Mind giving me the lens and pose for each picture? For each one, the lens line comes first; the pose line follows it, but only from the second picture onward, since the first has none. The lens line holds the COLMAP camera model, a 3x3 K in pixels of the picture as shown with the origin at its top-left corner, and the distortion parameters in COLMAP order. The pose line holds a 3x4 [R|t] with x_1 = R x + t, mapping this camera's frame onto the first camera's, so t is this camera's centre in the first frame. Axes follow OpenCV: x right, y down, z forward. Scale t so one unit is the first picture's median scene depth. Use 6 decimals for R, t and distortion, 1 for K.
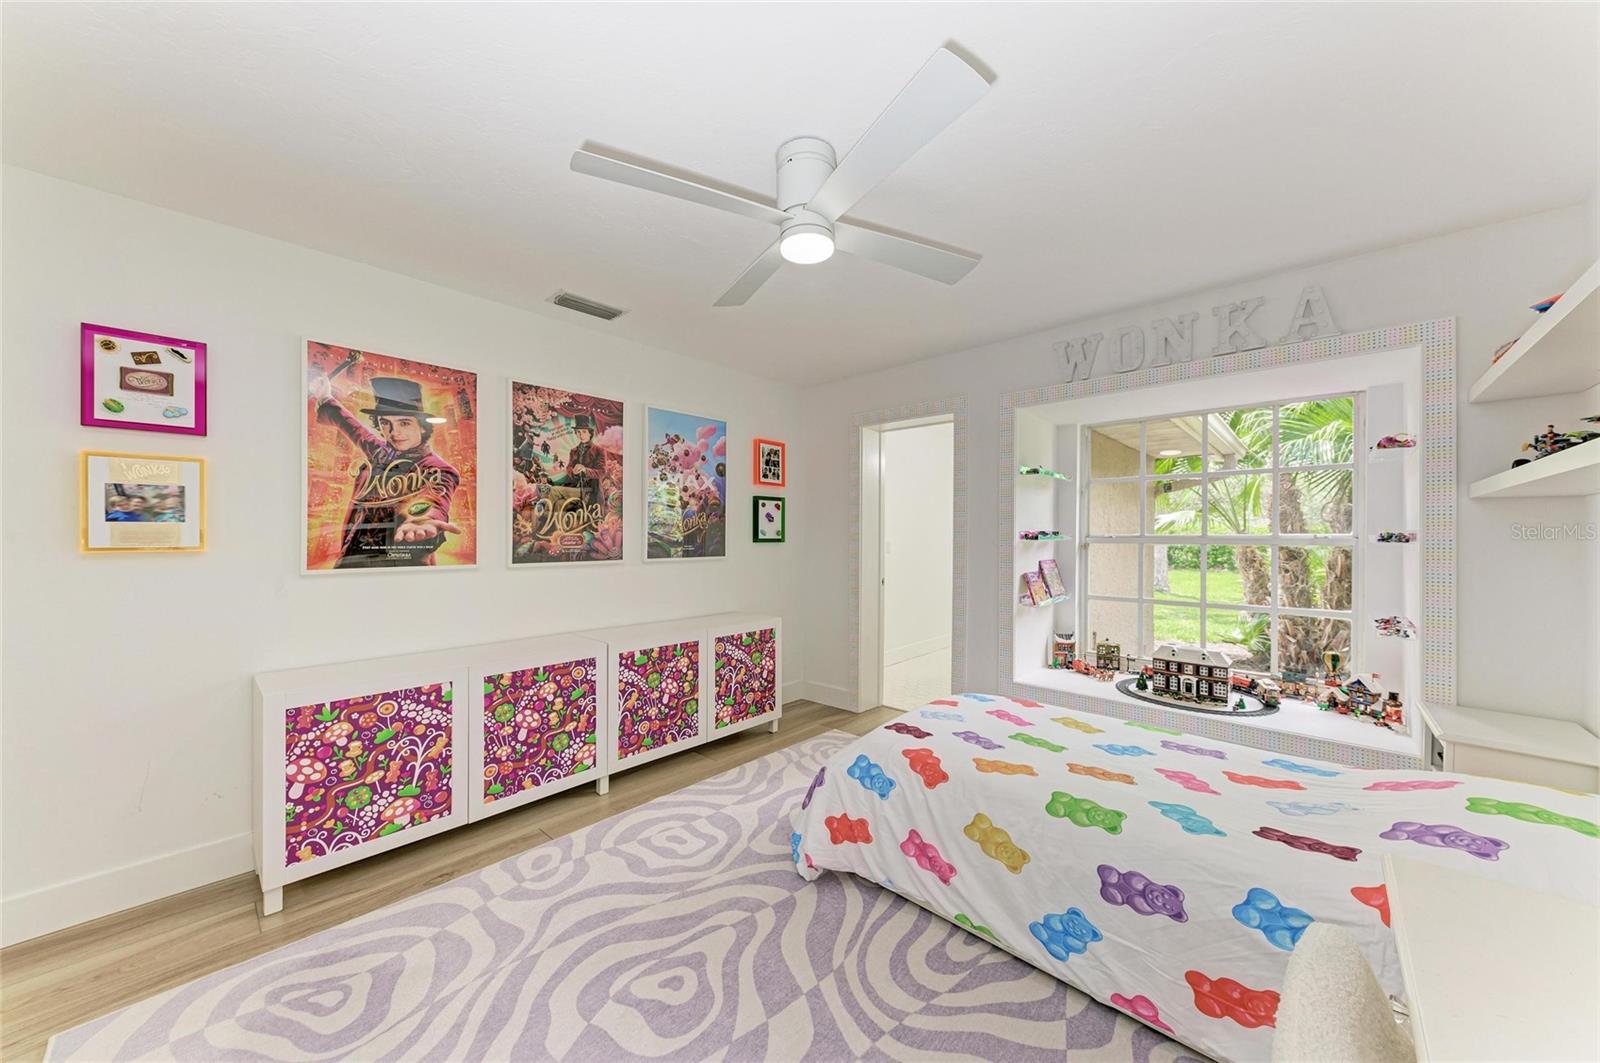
lens RADIAL K [[568.5, 0, 802.9], [0, 568.5, 534.7], [0, 0, 1]] dist [0.007330, -0.000071]
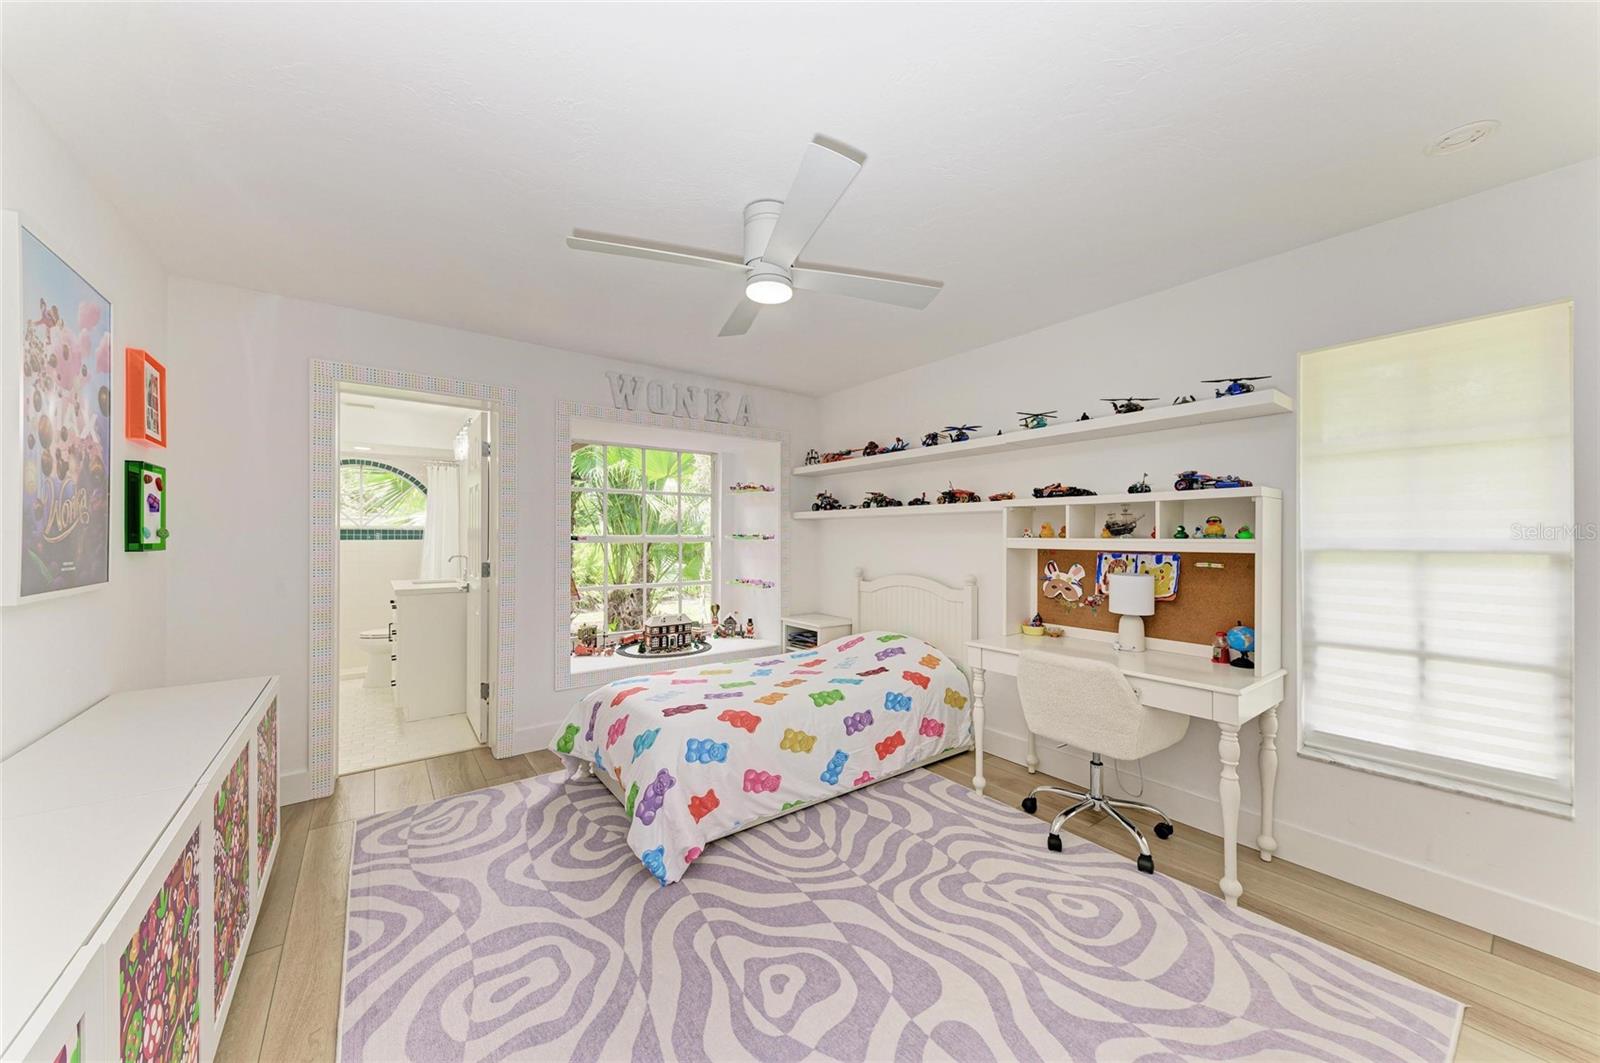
lens RADIAL K [[568.5, 0, 805.3], [0, 568.5, 534.1], [0, 0, 1]] dist [0.007330, -0.000071]
pose [[0.156486, -0.000379, 0.987680, -0.928856], [-0.001727, 0.999998, 0.000657, -0.006419], [-0.987679, -0.001808, 0.156485, 0.608428]]
